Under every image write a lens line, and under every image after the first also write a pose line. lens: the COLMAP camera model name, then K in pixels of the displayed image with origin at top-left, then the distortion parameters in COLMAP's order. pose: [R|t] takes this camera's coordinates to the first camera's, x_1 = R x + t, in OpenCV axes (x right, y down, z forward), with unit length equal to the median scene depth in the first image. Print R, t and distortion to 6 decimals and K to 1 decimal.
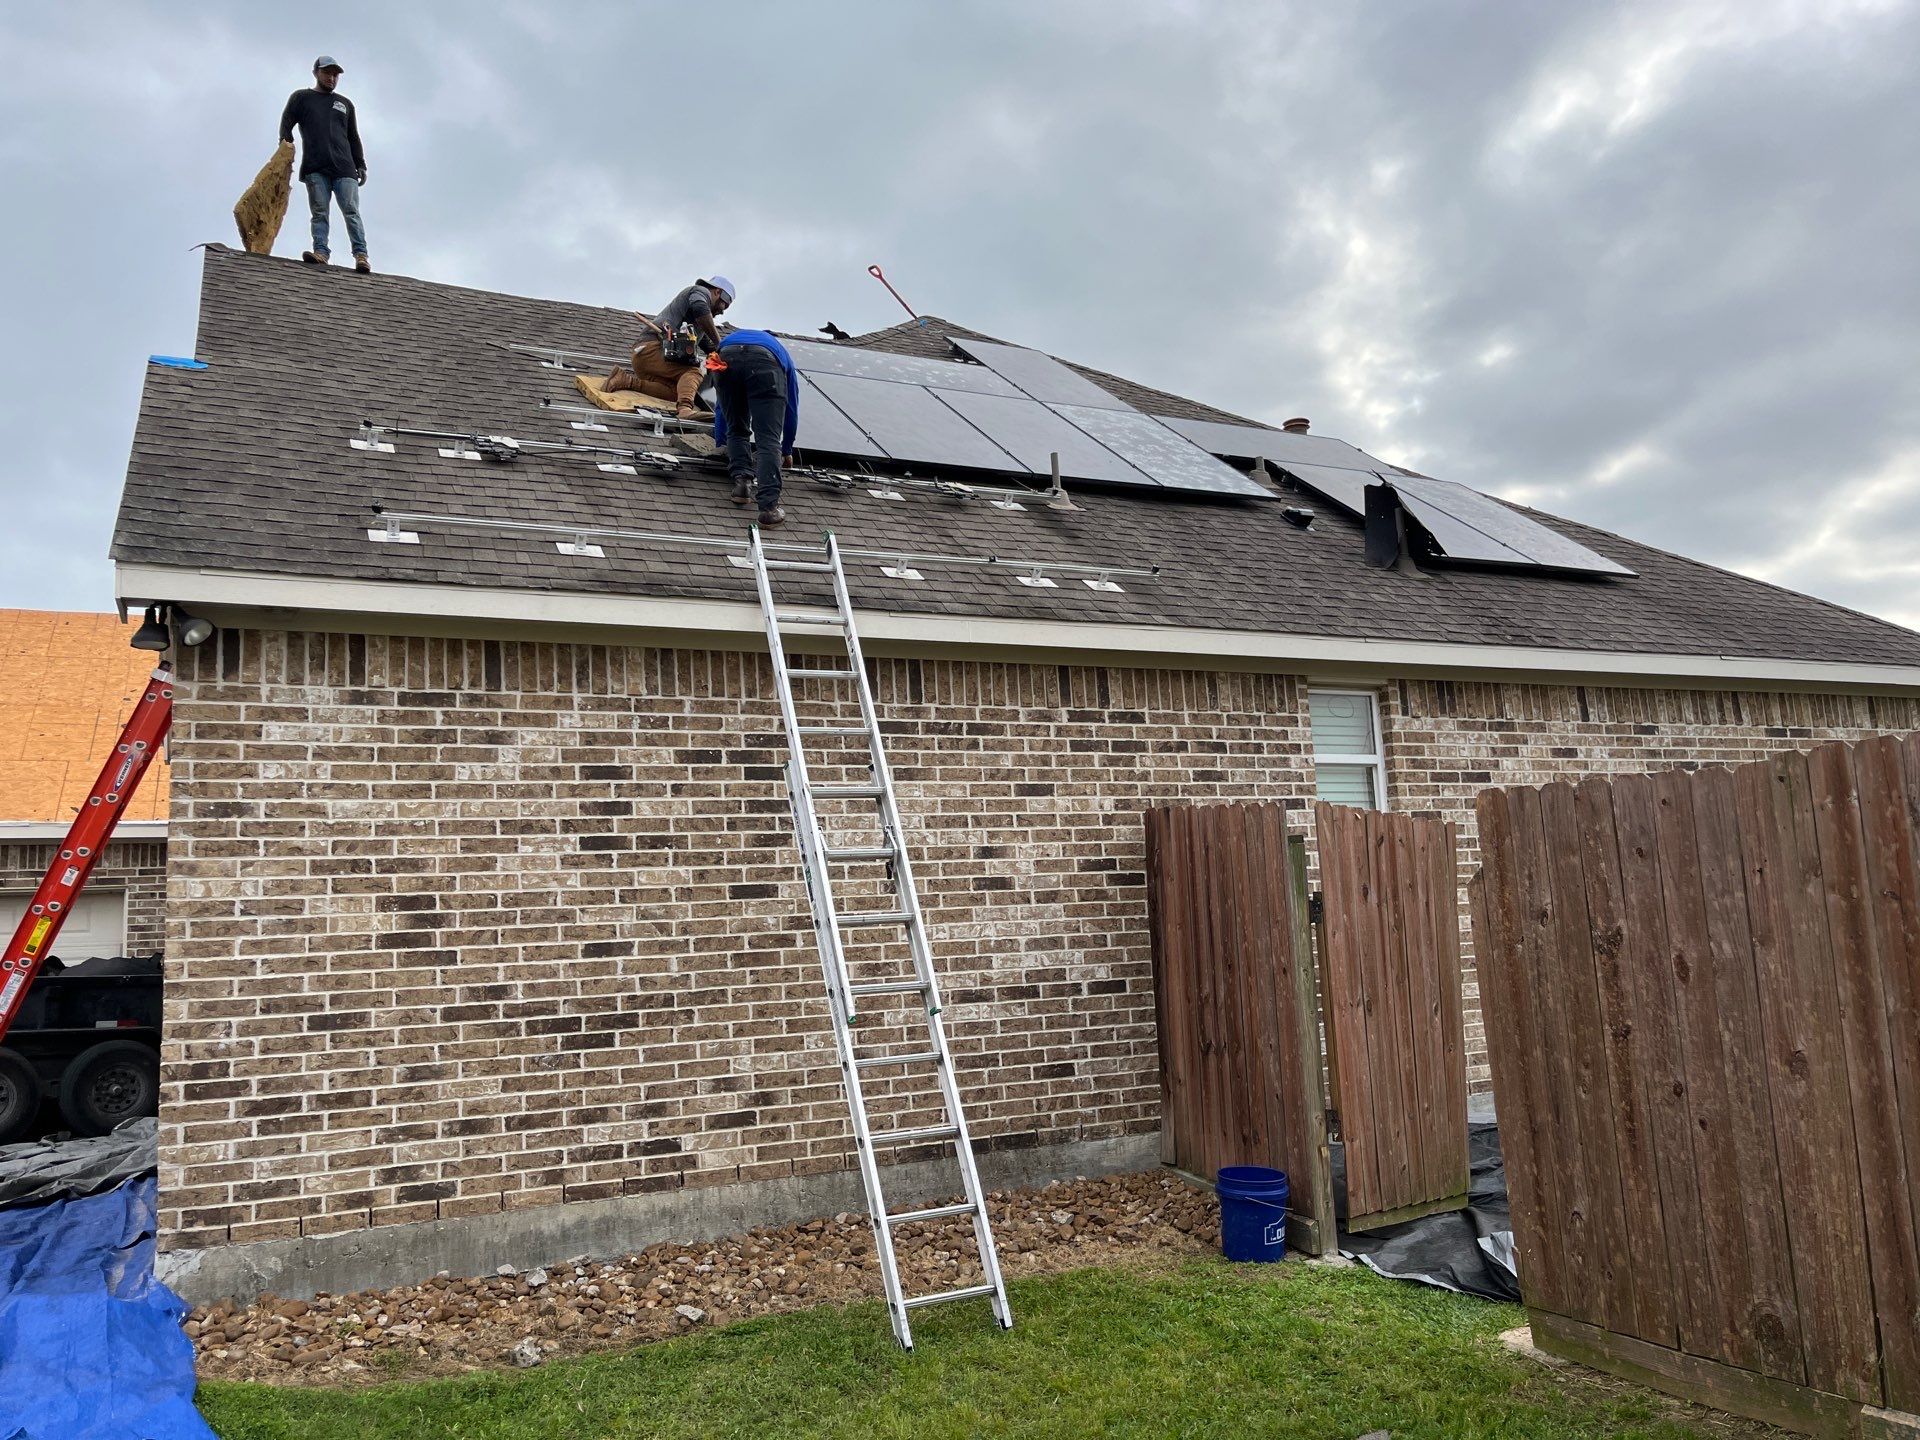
lens RADIAL K [[1456.1, 0, 951.2], [0, 1456.1, 717.9], [0, 0, 1]] dist [0.052881, -0.052281]
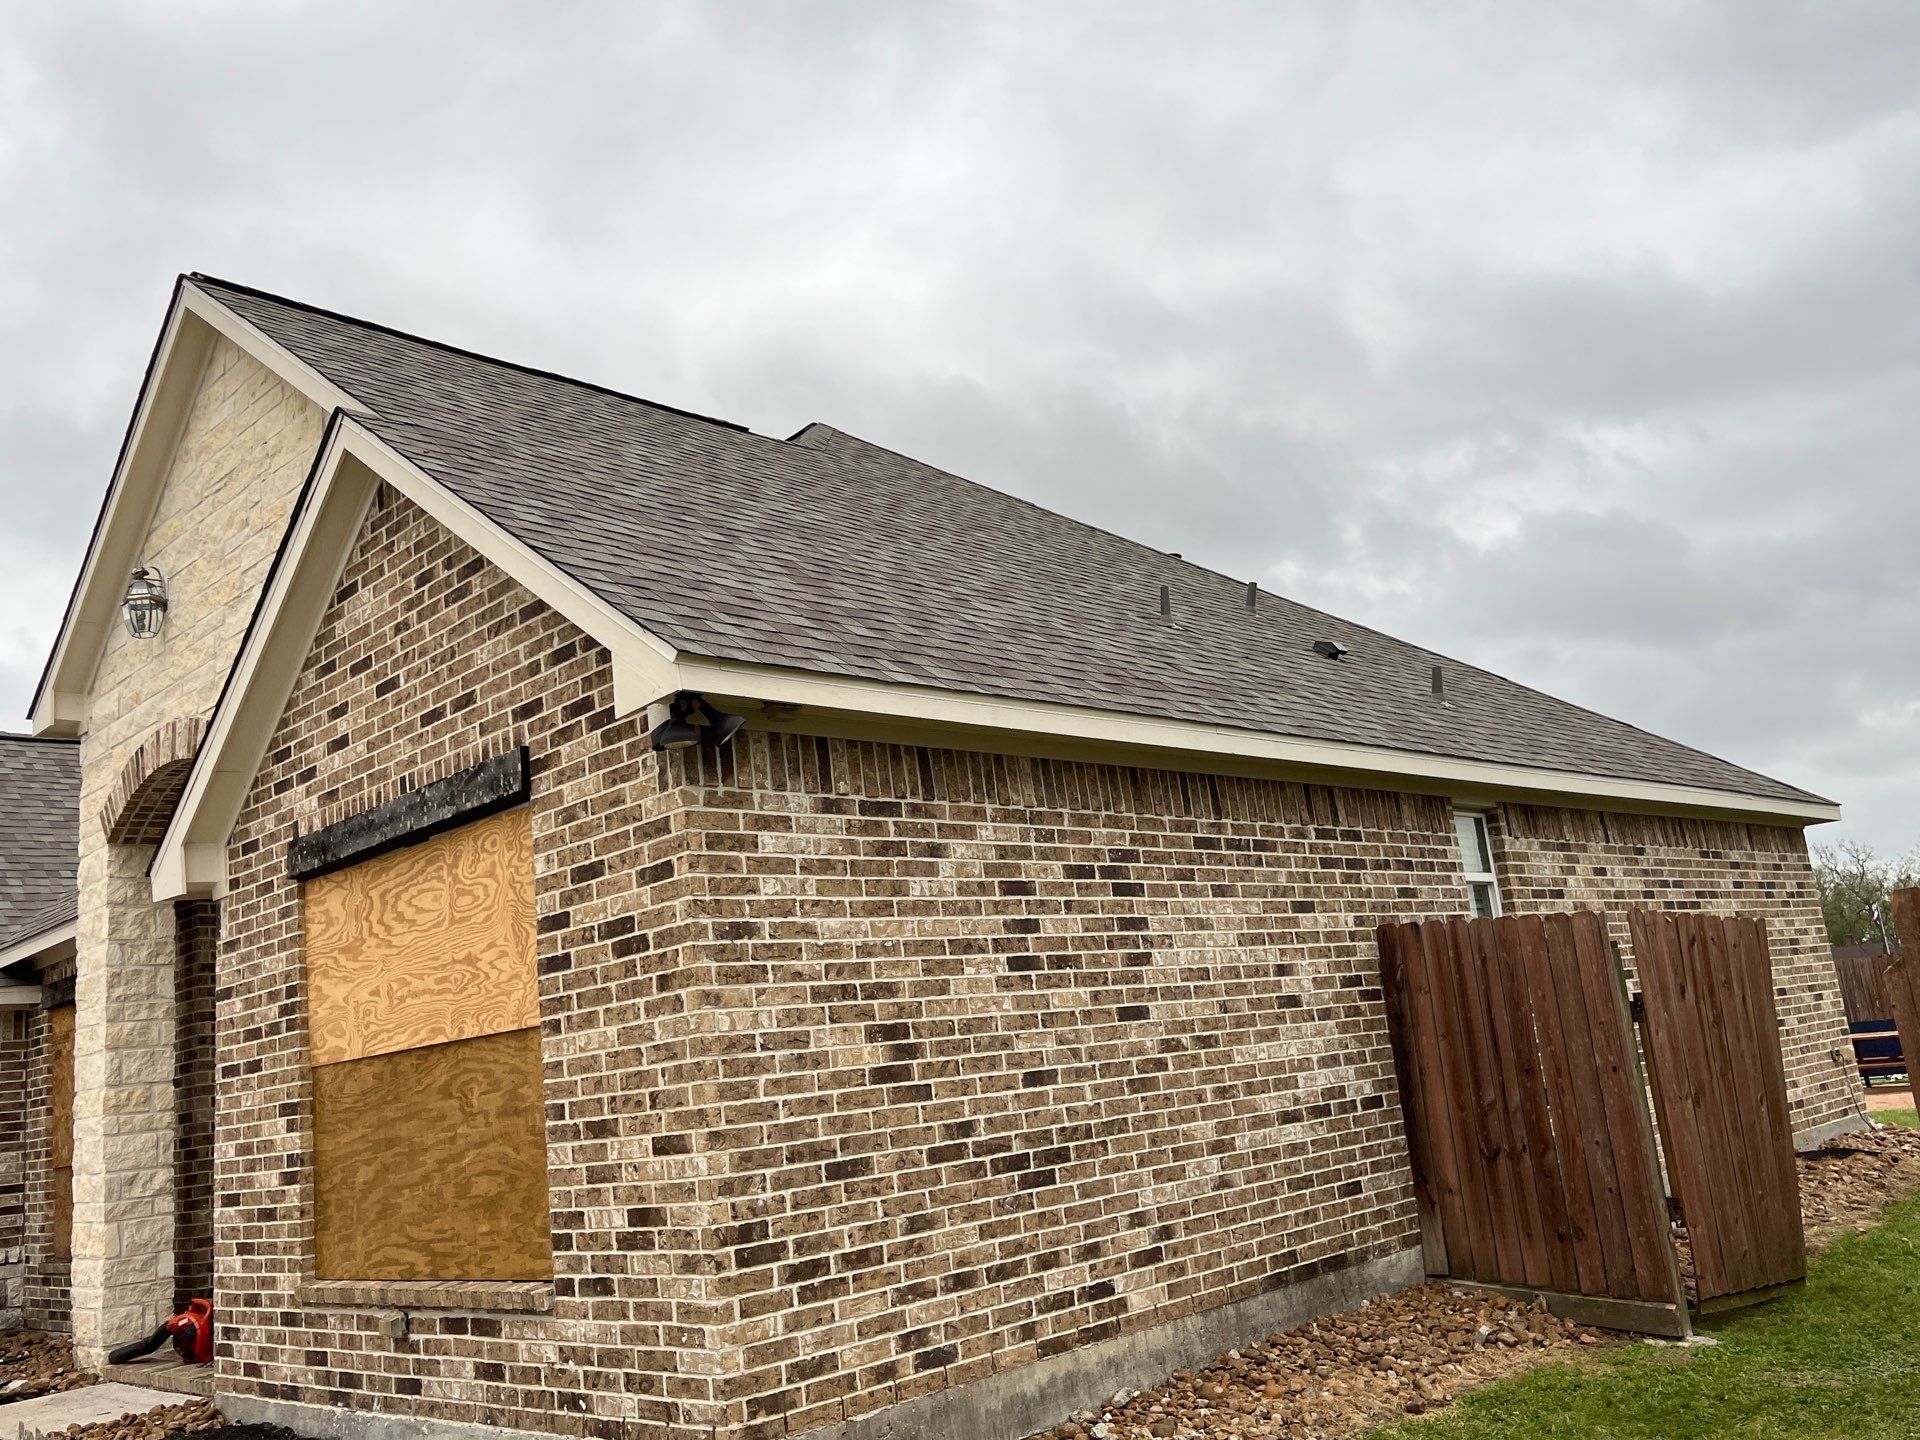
lens RADIAL K [[1592.4, 0, 943.2], [0, 1592.4, 711.9], [0, 0, 1]] dist [0.053644, -0.058780]
pose [[0.941454, 0.025778, 0.336155, -0.637940], [0.006260, 0.995564, -0.093878, 0.020360], [-0.337084, 0.090486, 0.937116, 0.042017]]
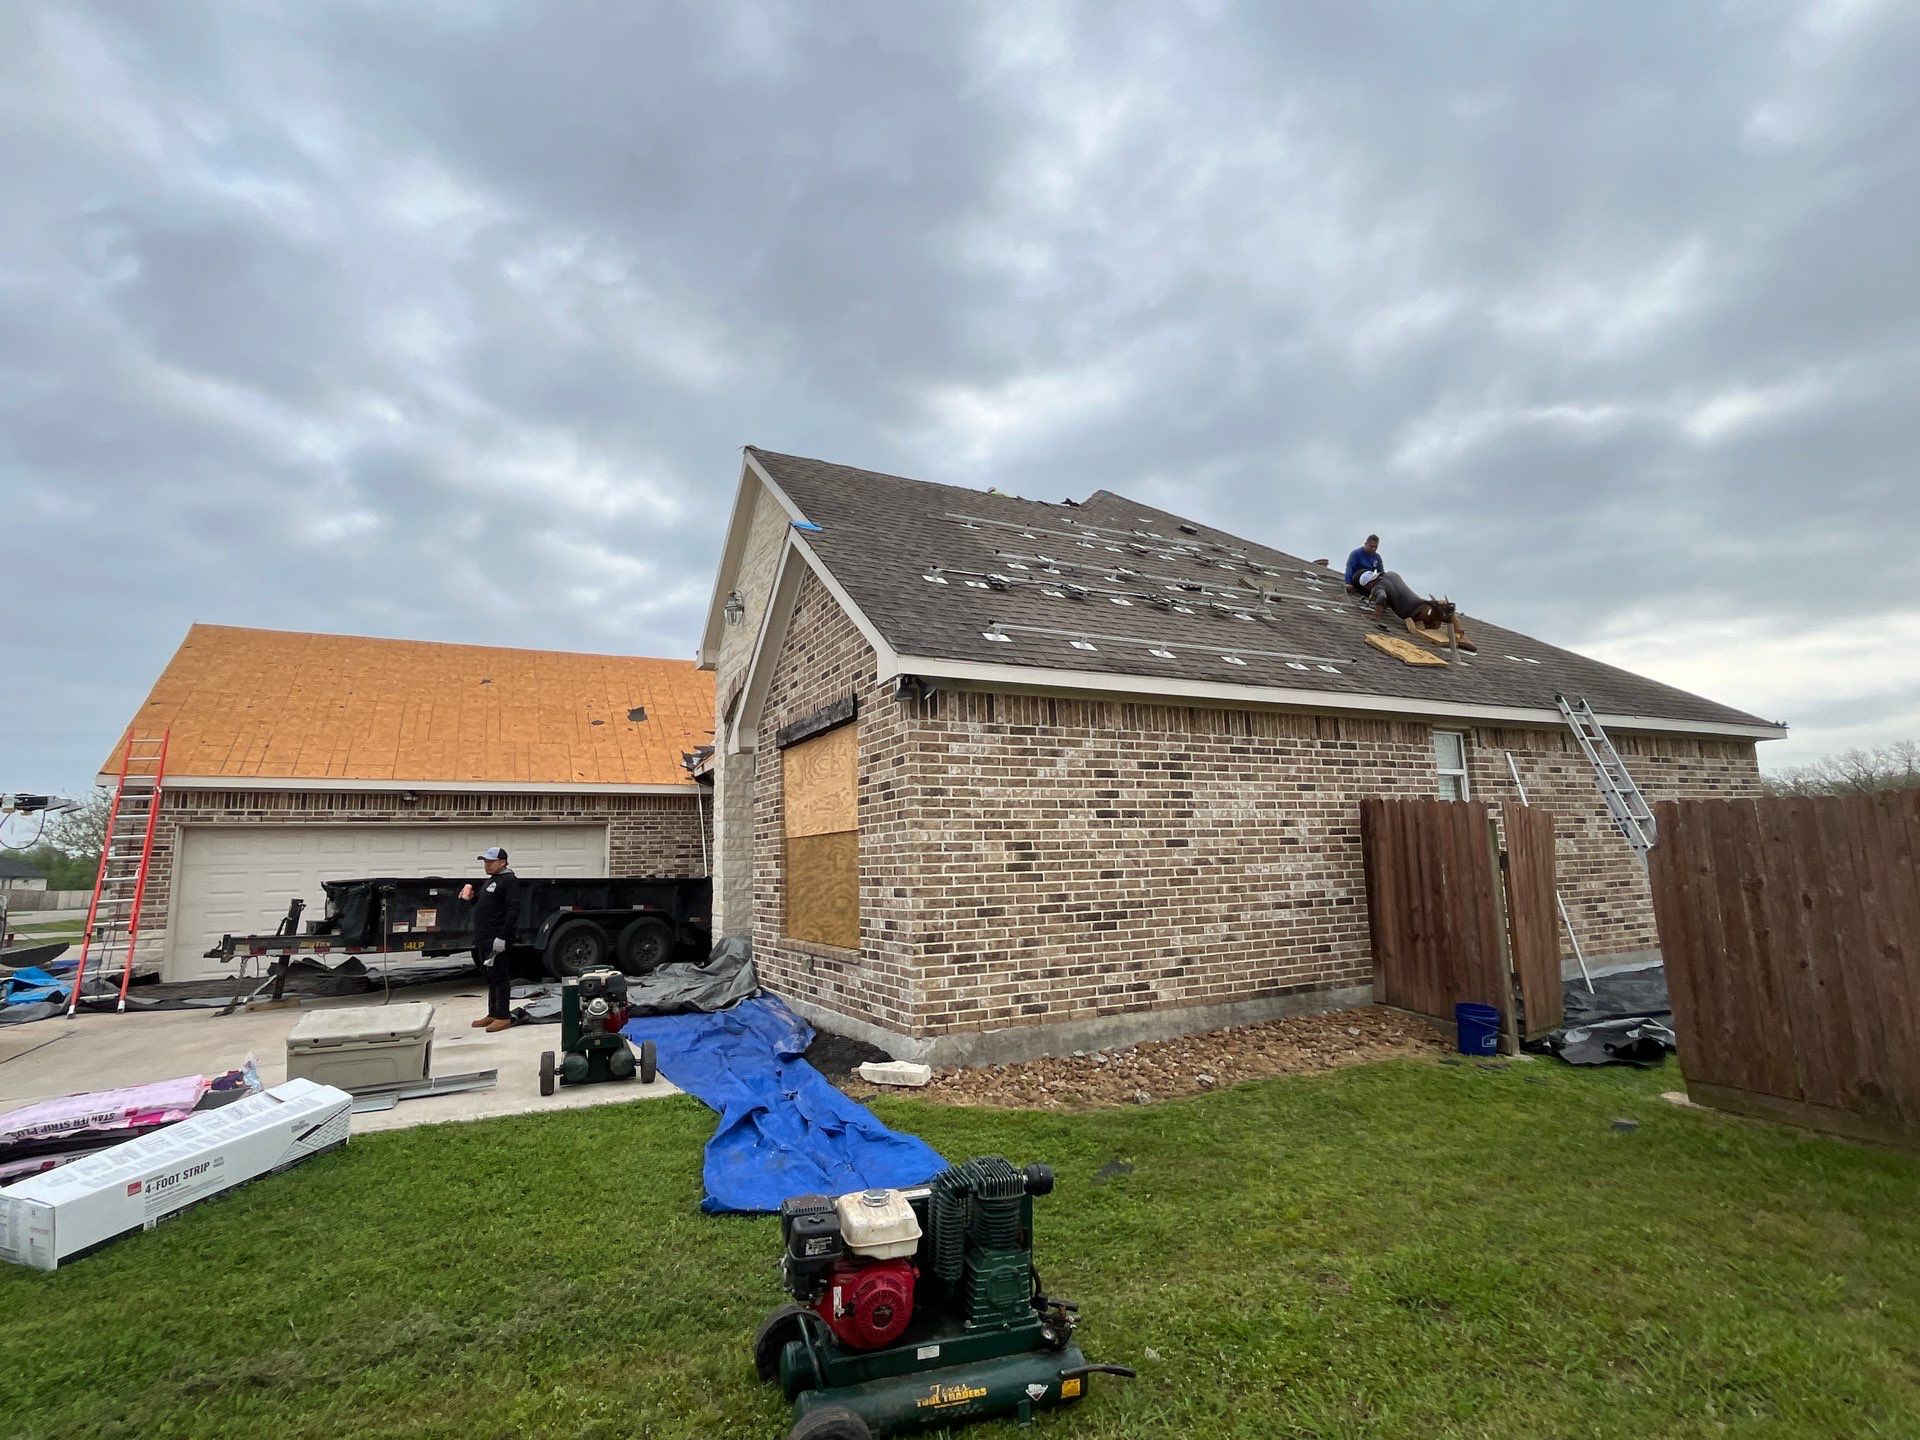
lens RADIAL K [[938.3, 0, 962.6], [0, 938.3, 713.3], [0, 0, 1]] dist [0.000877, 0.001348]
pose [[0.999107, 0.027648, 0.031954, -0.452636], [-0.027444, 0.999600, -0.006805, -0.023469], [-0.032129, 0.005922, 0.999466, -0.125311]]
